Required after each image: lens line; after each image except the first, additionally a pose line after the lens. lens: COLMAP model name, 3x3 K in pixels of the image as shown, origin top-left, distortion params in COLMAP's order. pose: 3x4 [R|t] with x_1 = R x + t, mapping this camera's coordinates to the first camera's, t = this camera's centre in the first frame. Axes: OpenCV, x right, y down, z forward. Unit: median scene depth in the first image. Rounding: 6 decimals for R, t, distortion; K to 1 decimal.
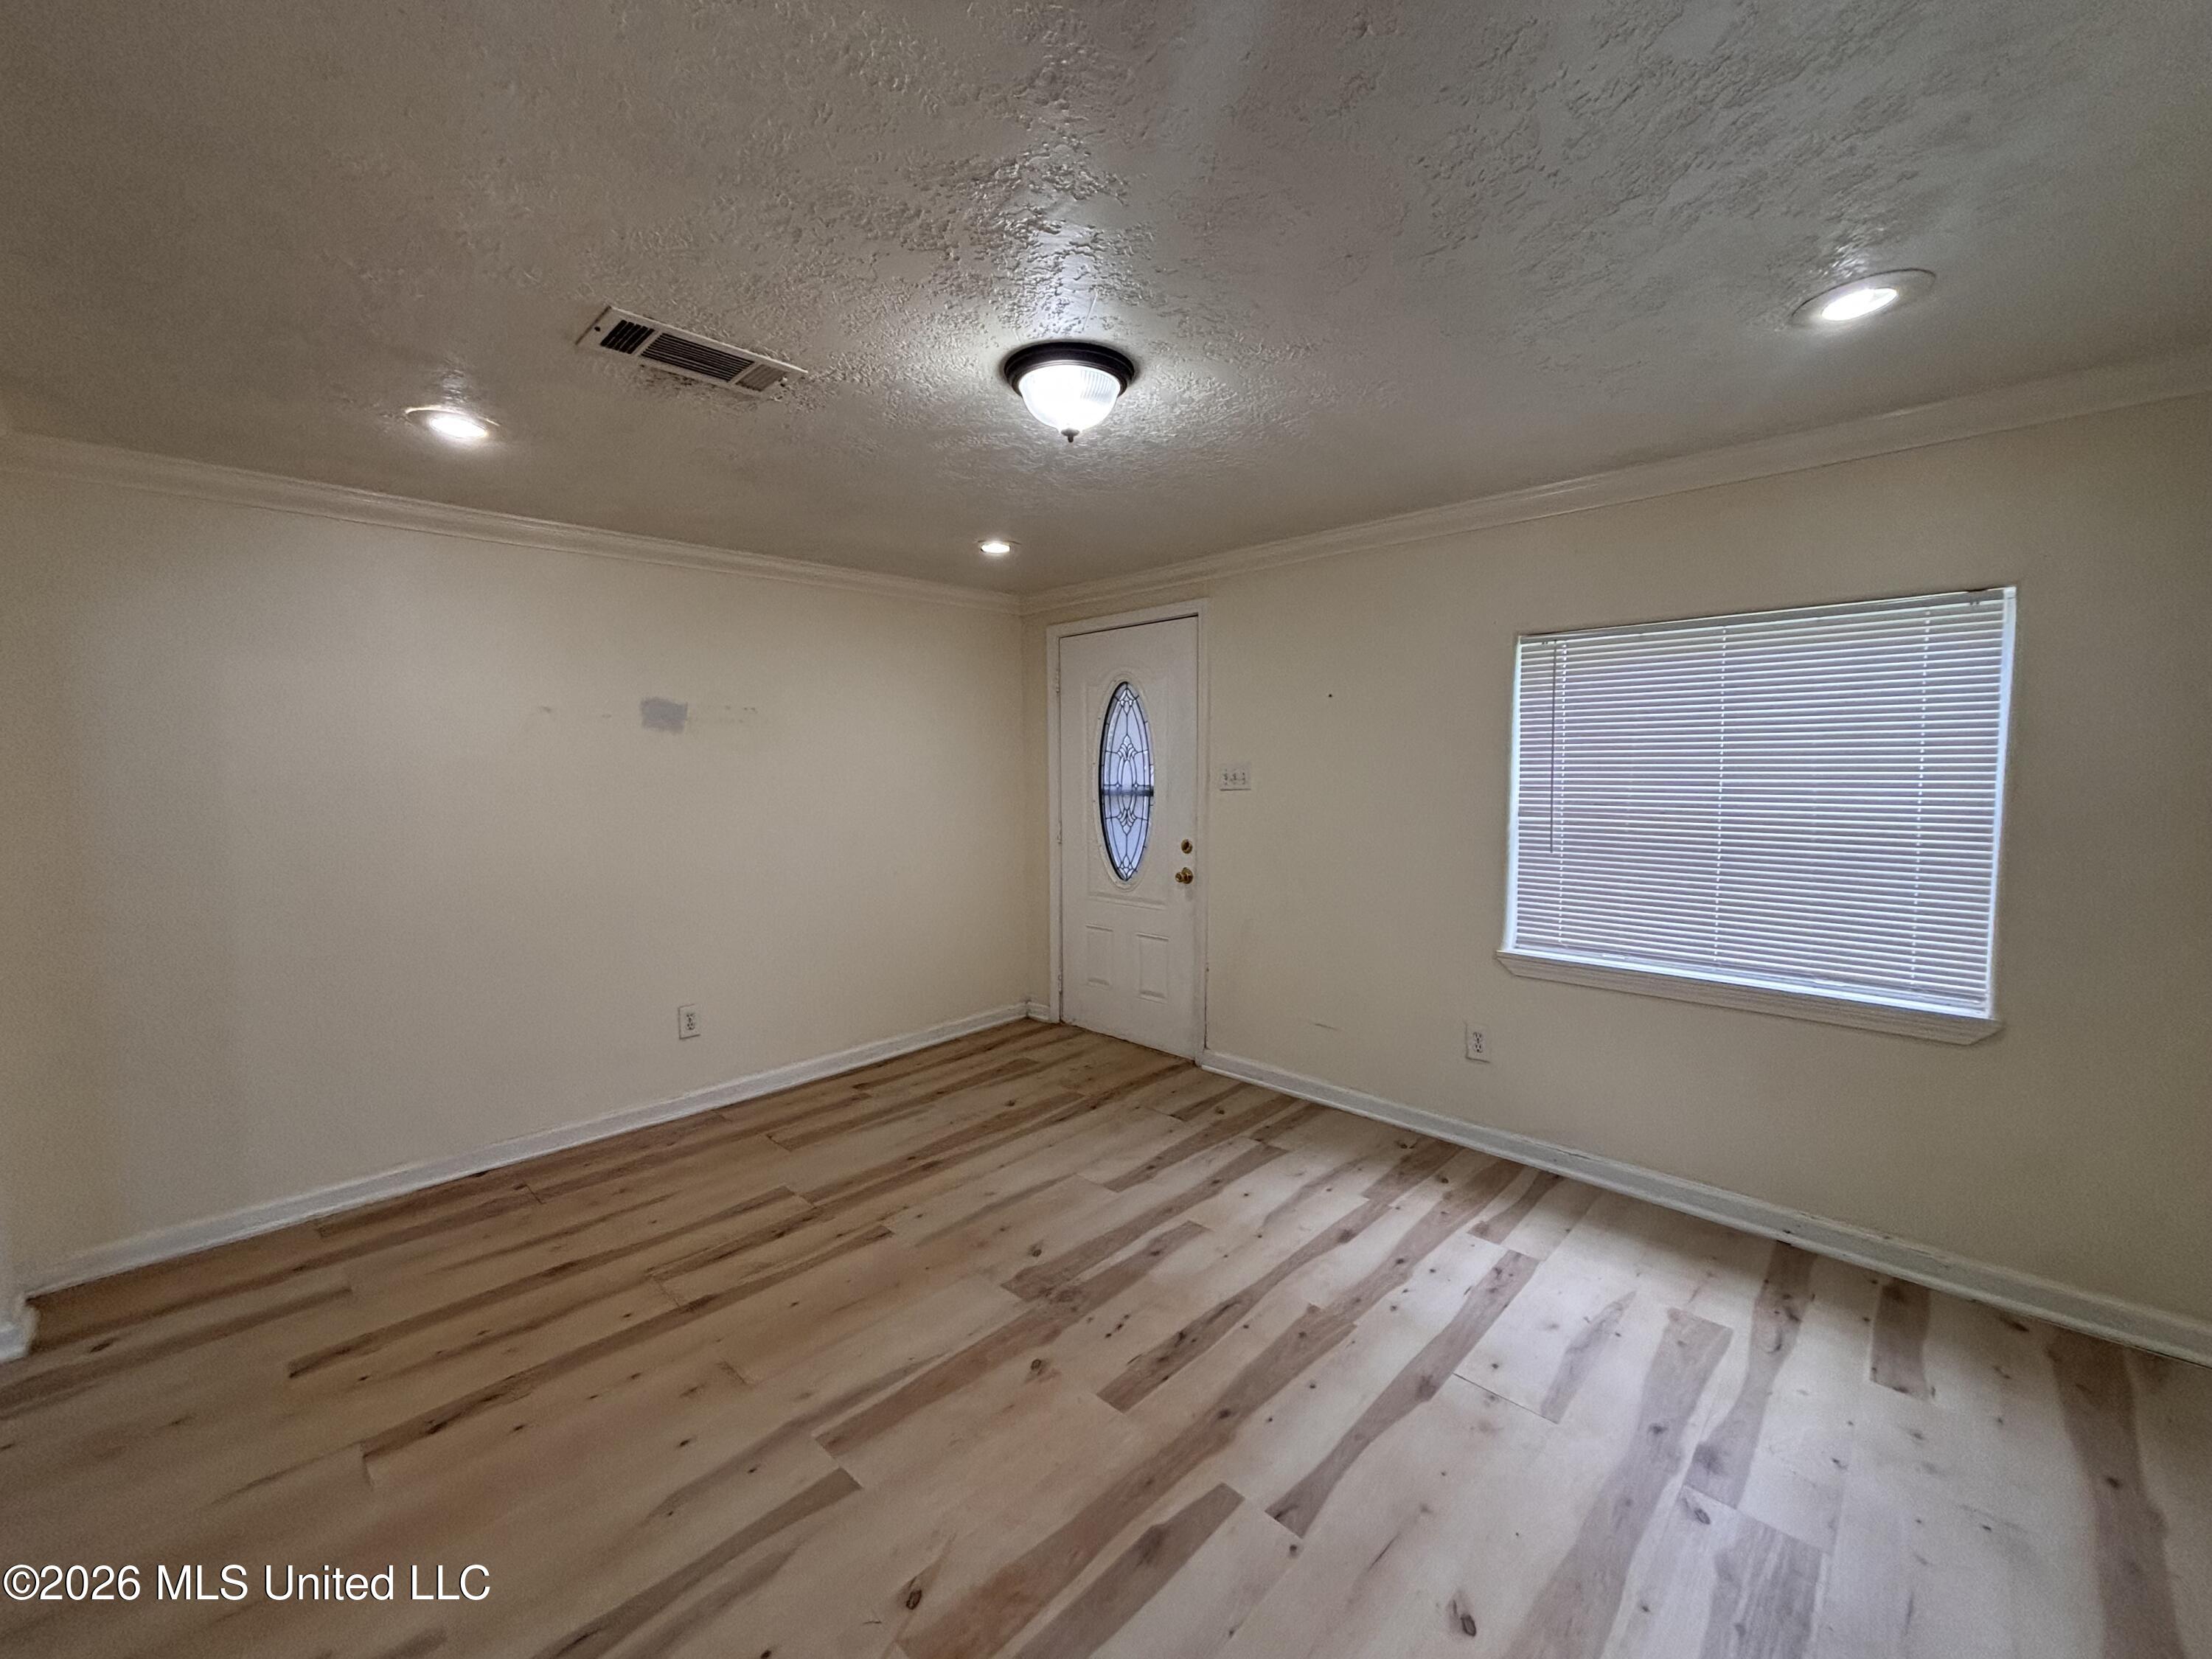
lens RADIAL K [[889.0, 0, 1102.9], [0, 889.0, 825.8], [0, 0, 1]] dist [-0.001170, -0.000026]
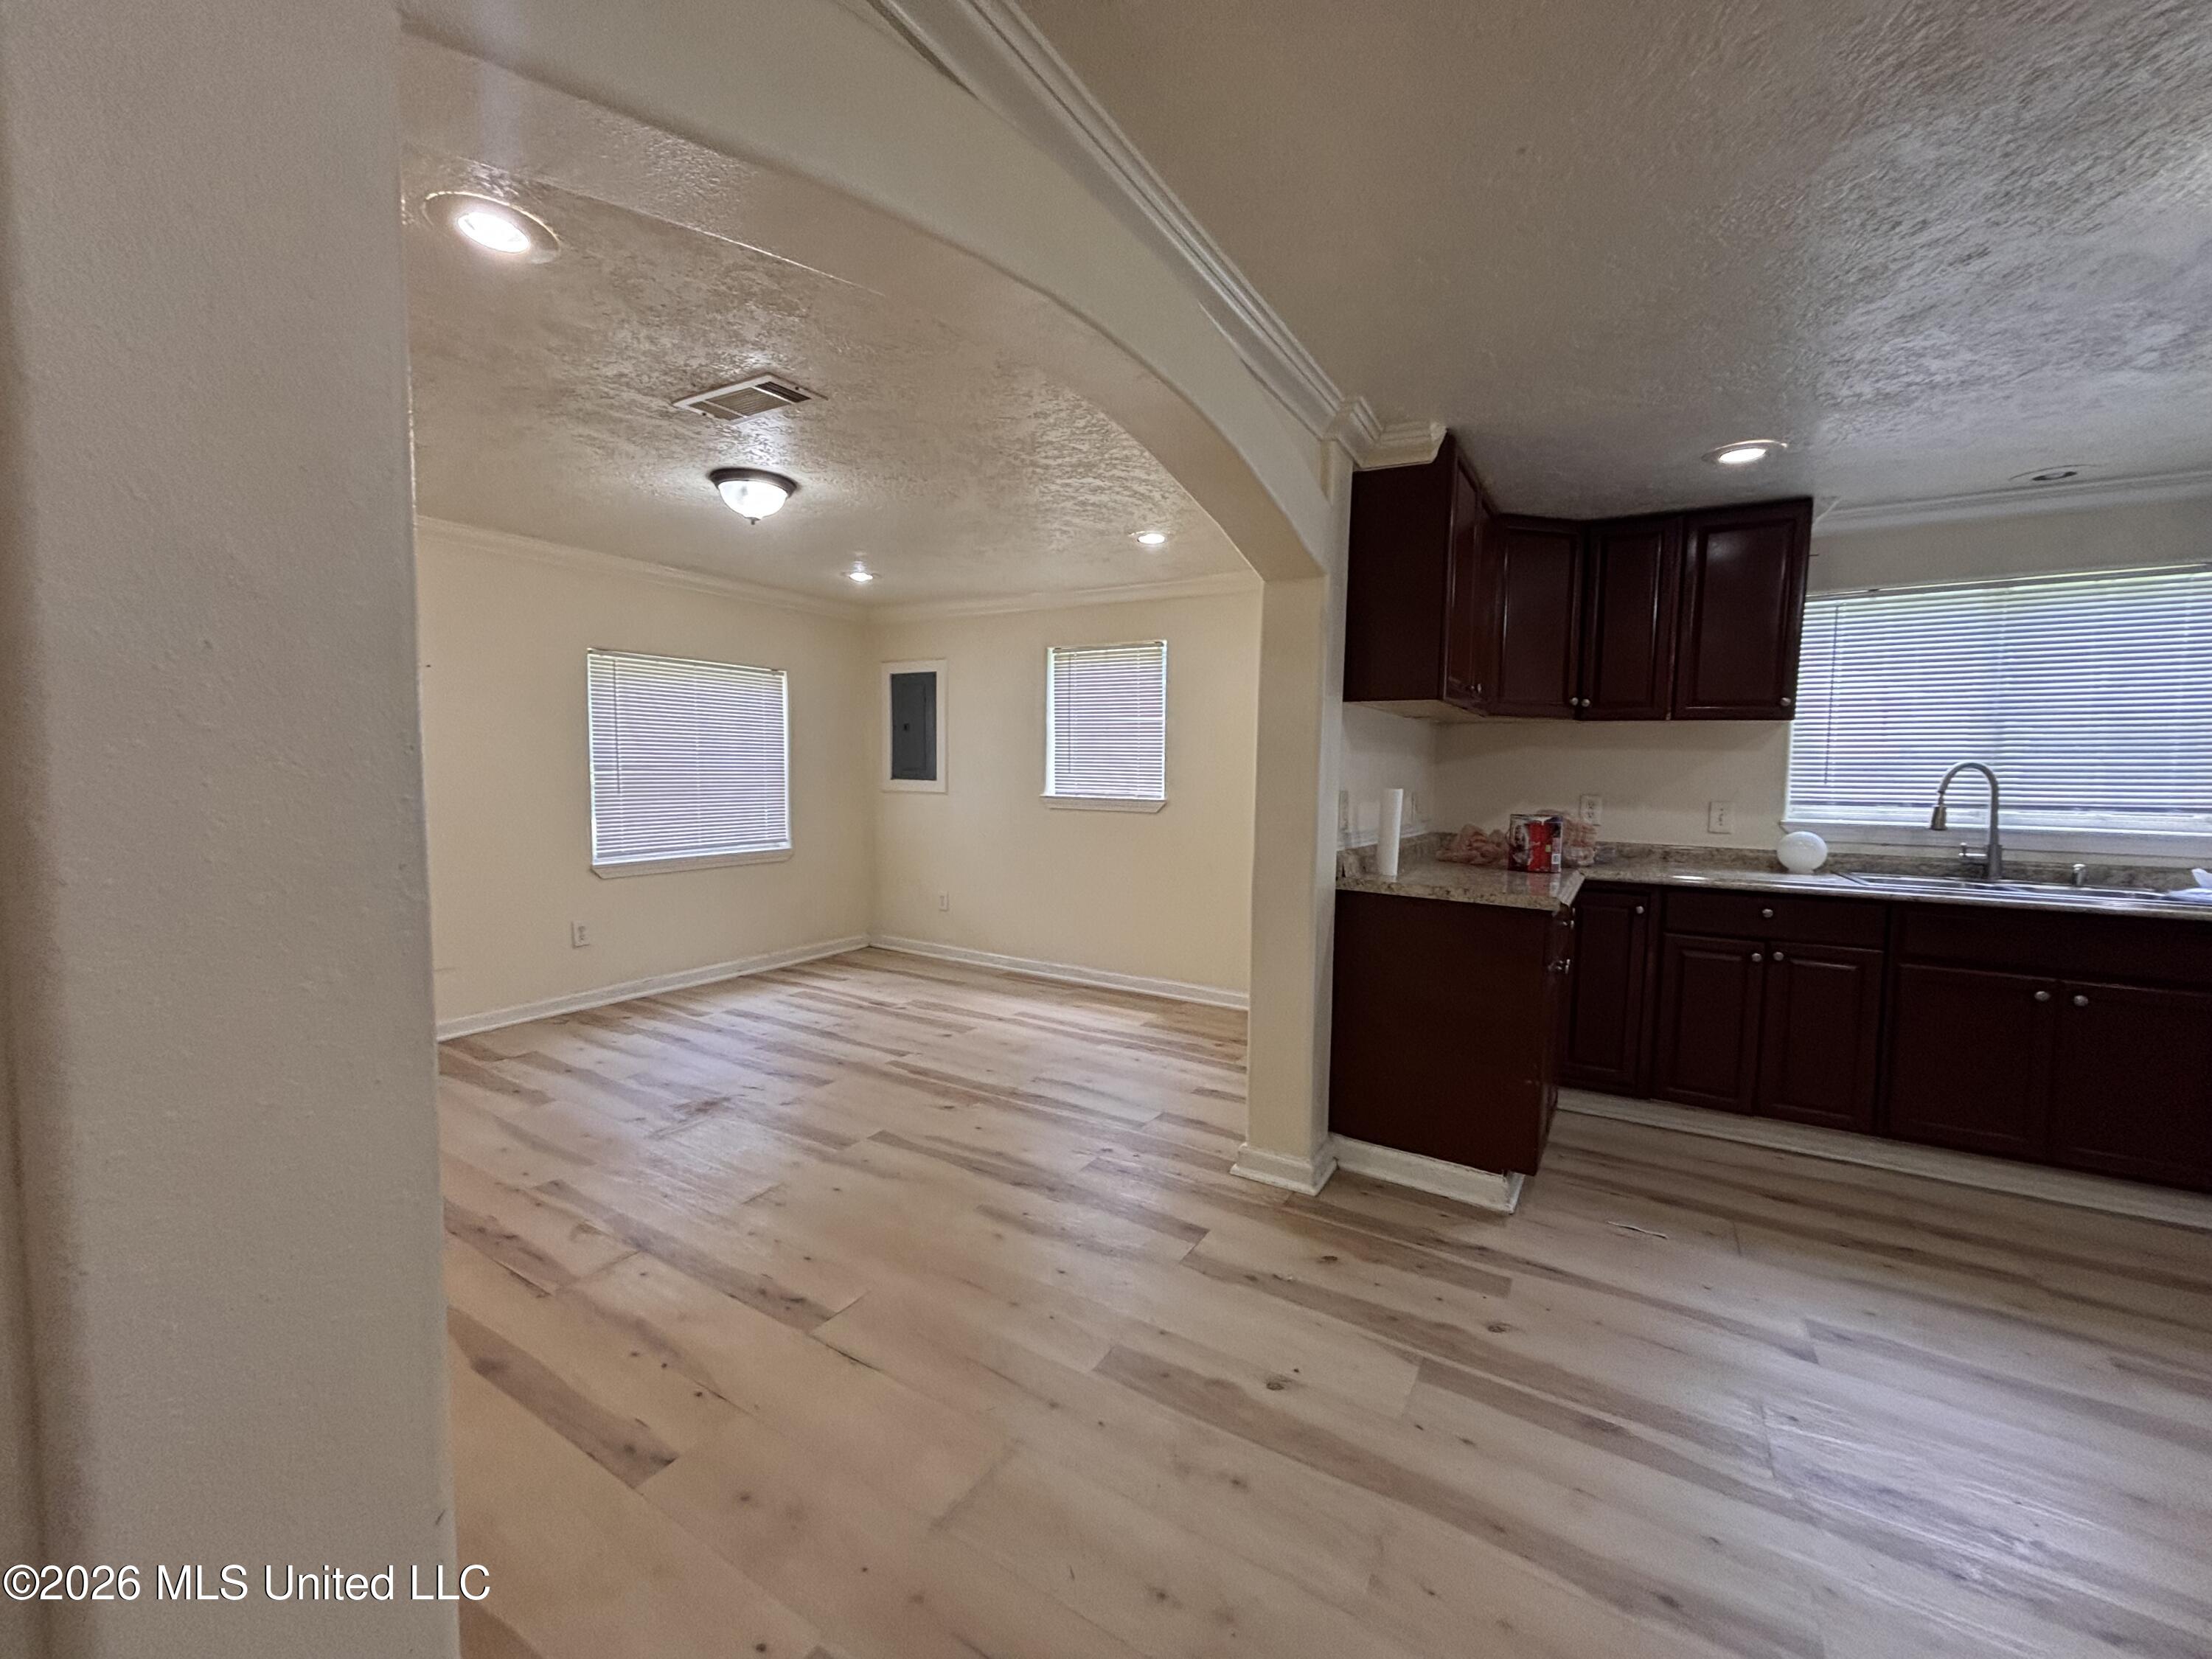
lens RADIAL K [[890.2, 0, 1108.0], [0, 890.2, 825.9], [0, 0, 1]] dist [0.000741, 0.001127]
pose [[-0.225487, -0.063714, 0.972161, -1.392593], [0.052296, 0.995629, 0.077382, 0.011895], [-0.972842, 0.068289, -0.221169, 0.609300]]
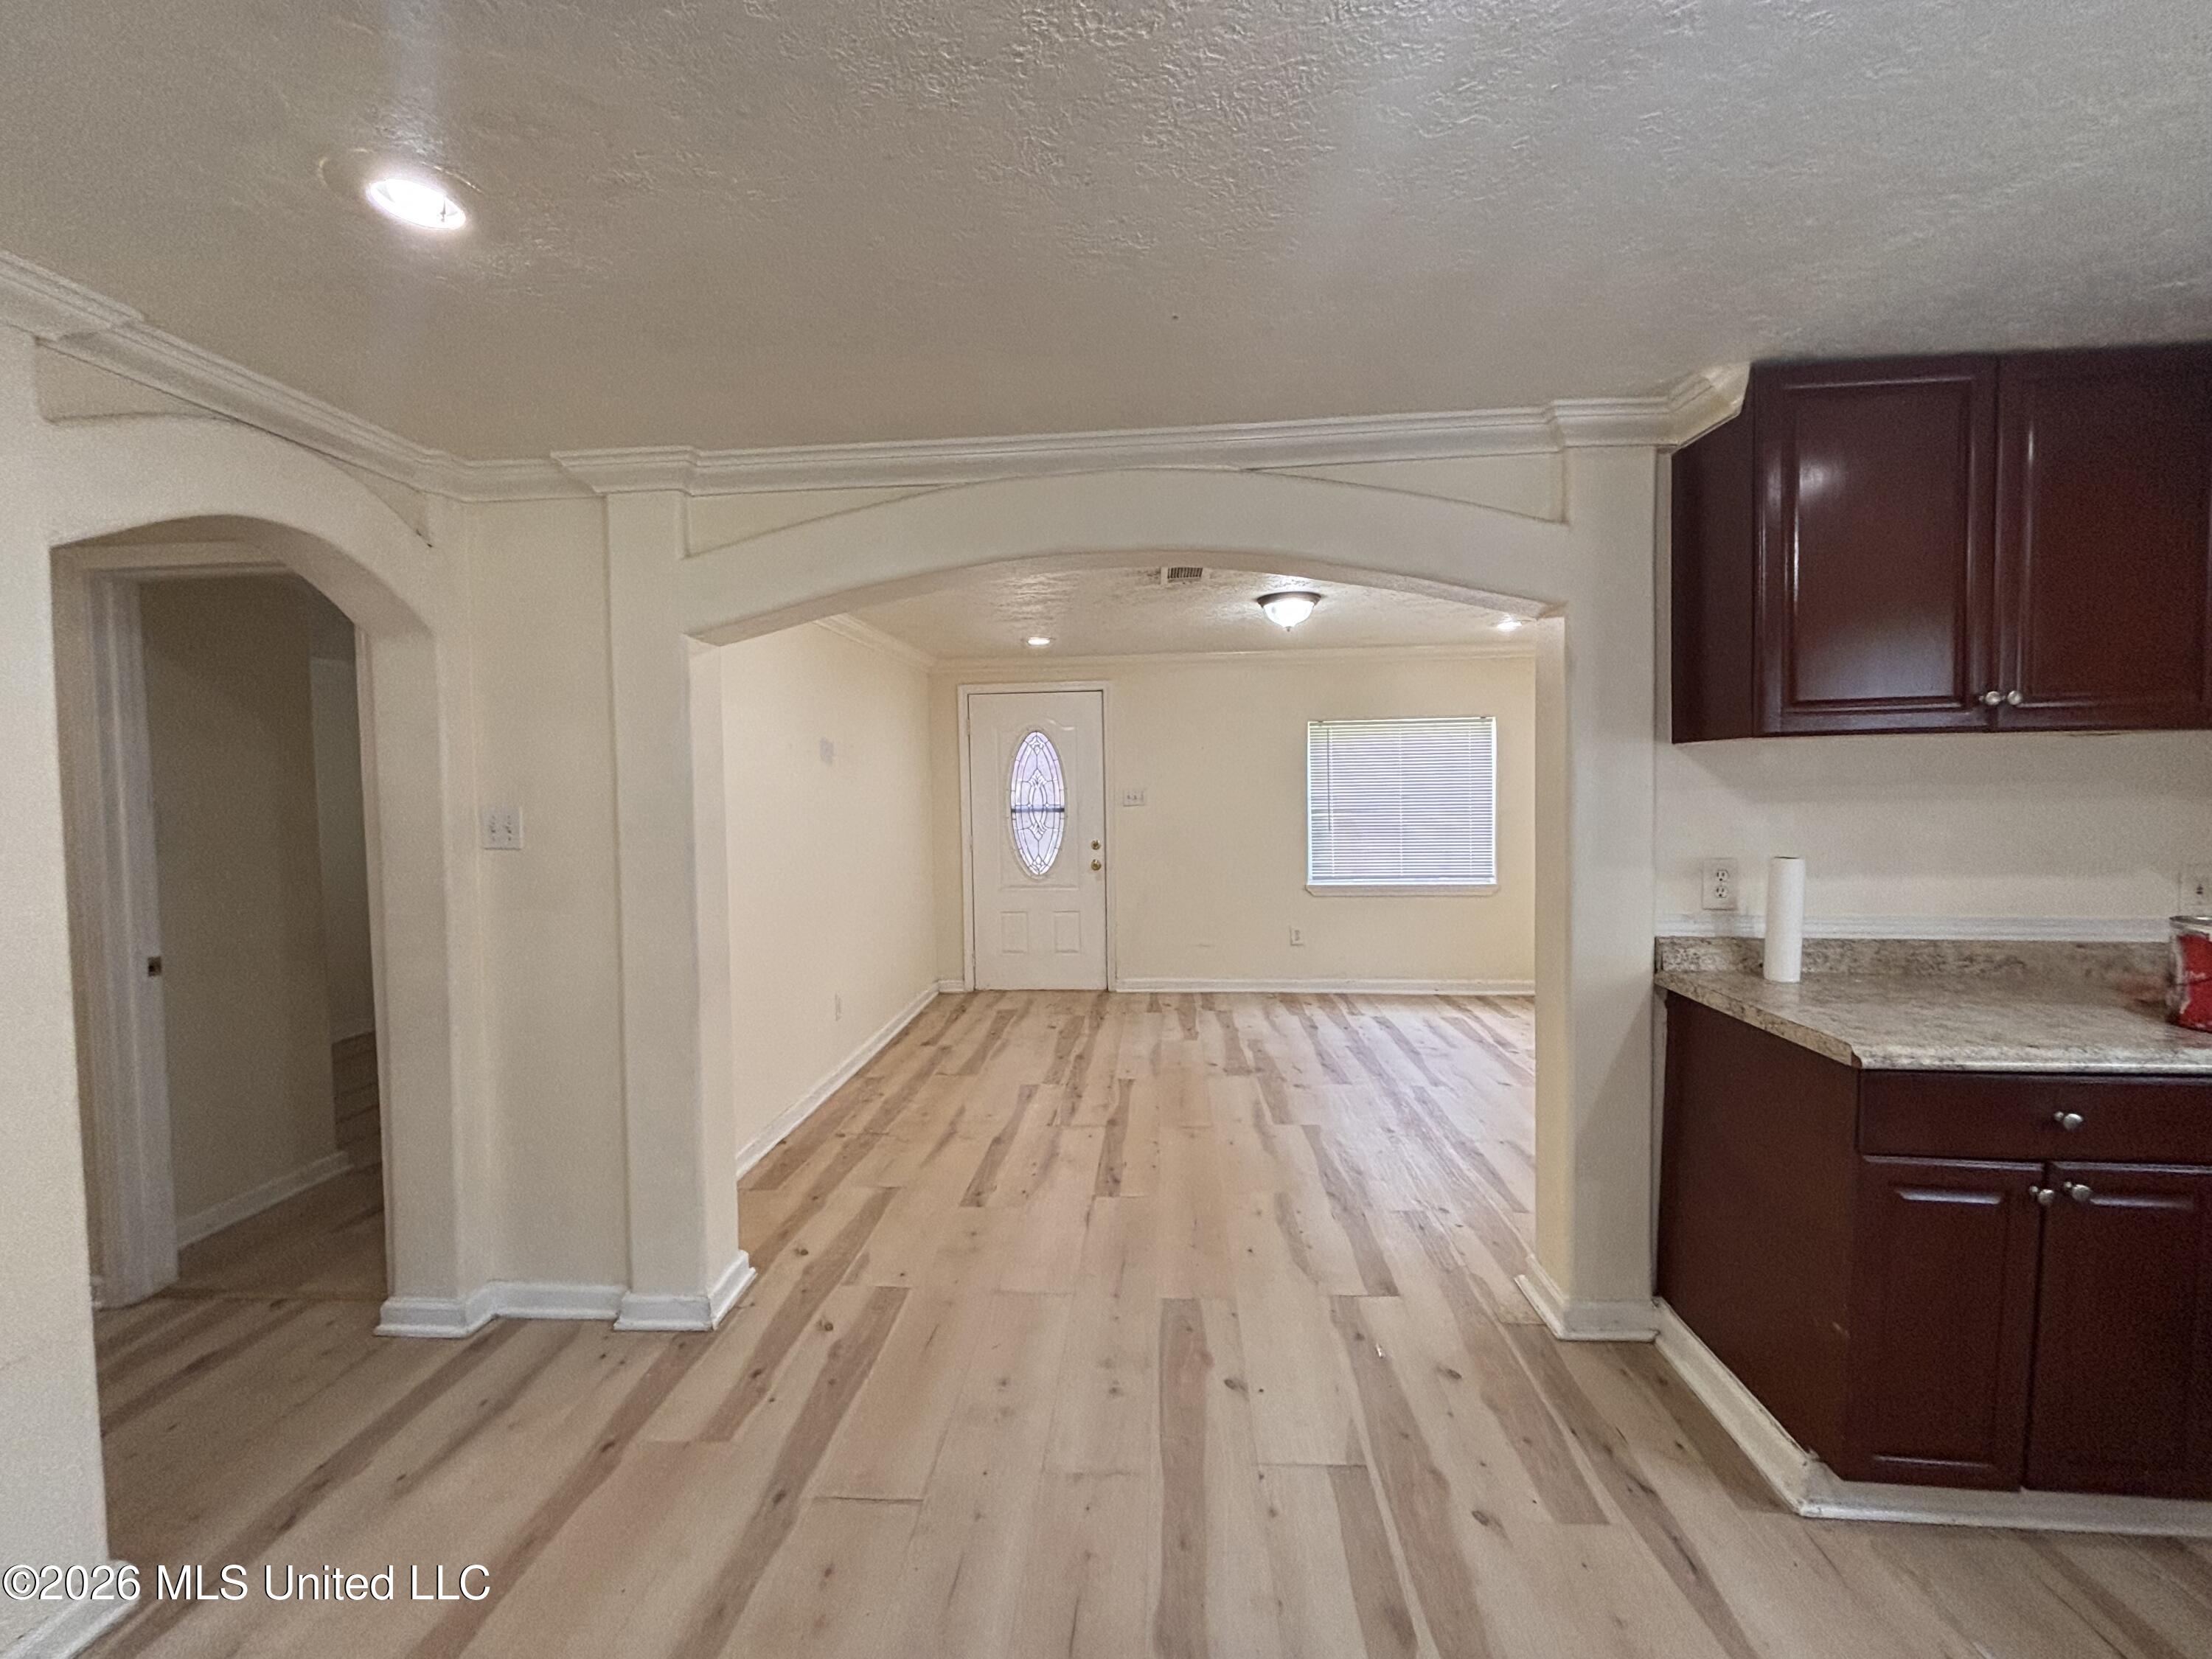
lens RADIAL K [[890.2, 0, 1108.0], [0, 890.2, 825.9], [0, 0, 1]] dist [0.000741, 0.001127]
pose [[0.763506, -0.031117, 0.645050, -1.348423], [0.052571, 0.998518, -0.014057, 0.021337], [-0.643657, 0.044644, 0.764011, -0.229063]]
